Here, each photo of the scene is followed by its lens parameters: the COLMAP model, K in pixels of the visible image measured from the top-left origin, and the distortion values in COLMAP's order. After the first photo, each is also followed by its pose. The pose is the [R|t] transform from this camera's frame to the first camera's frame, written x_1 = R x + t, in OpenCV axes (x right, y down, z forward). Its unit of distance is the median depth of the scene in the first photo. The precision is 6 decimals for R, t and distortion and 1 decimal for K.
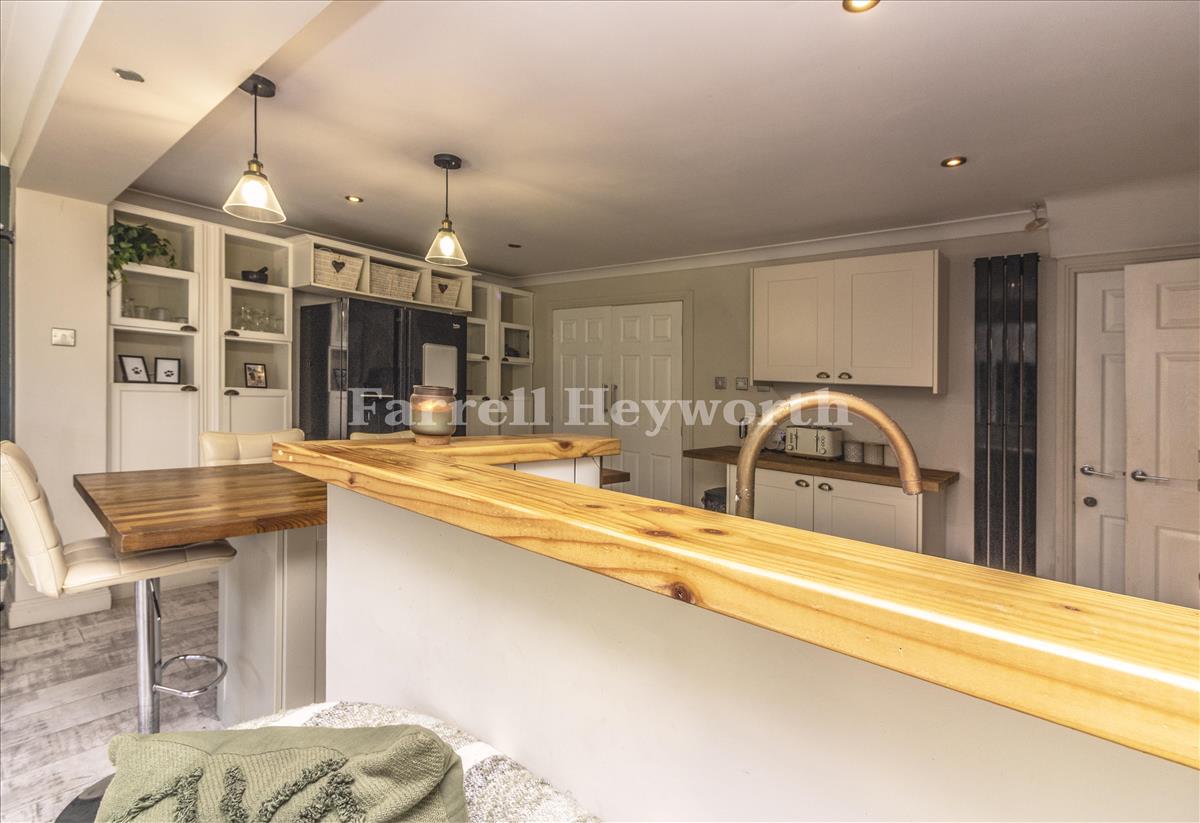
lens RADIAL K [[565.7, 0, 600.1], [0, 565.7, 296.8], [0, 0, 1]] dist [0.000917, 0.000737]
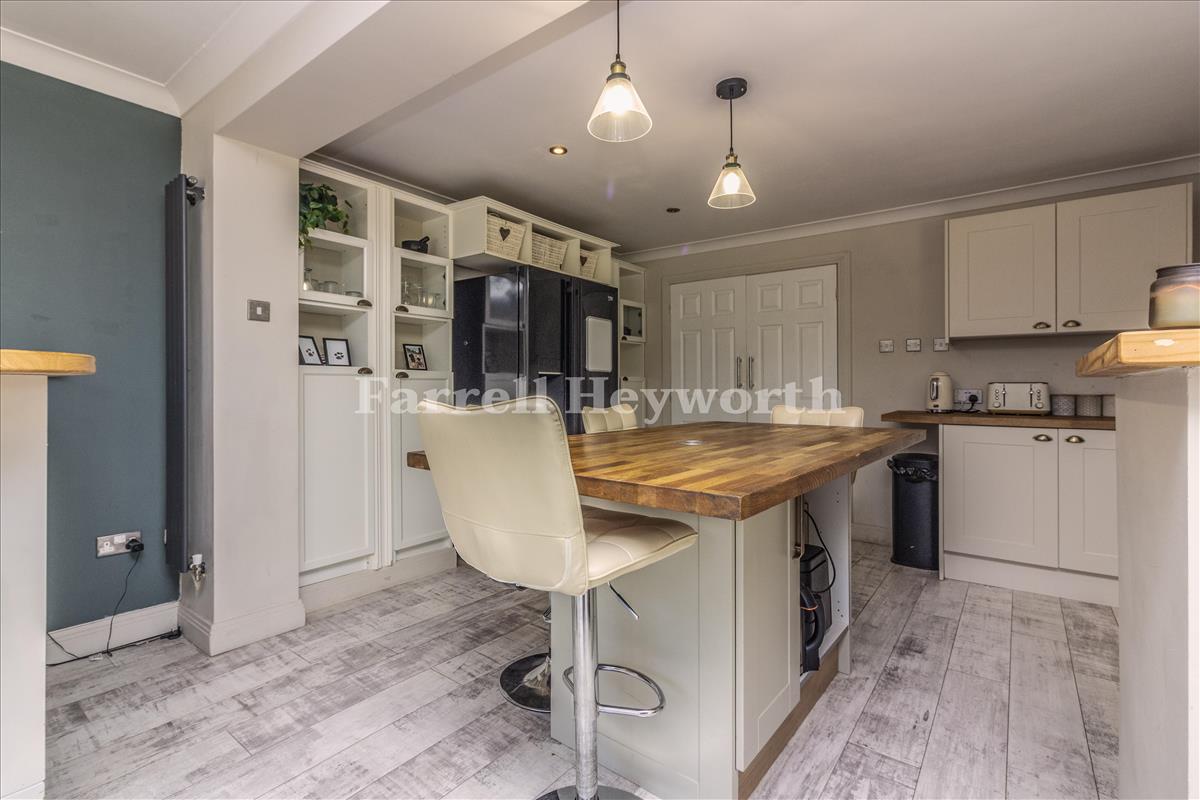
lens RADIAL K [[546.9, 0, 598.7], [0, 546.9, 289.5], [0, 0, 1]] dist [0.001100, -0.000014]
pose [[0.997458, -0.038818, 0.059757, -0.415089], [0.039709, 0.999116, -0.013799, 0.061988], [-0.059168, 0.016137, 0.998118, 0.120394]]
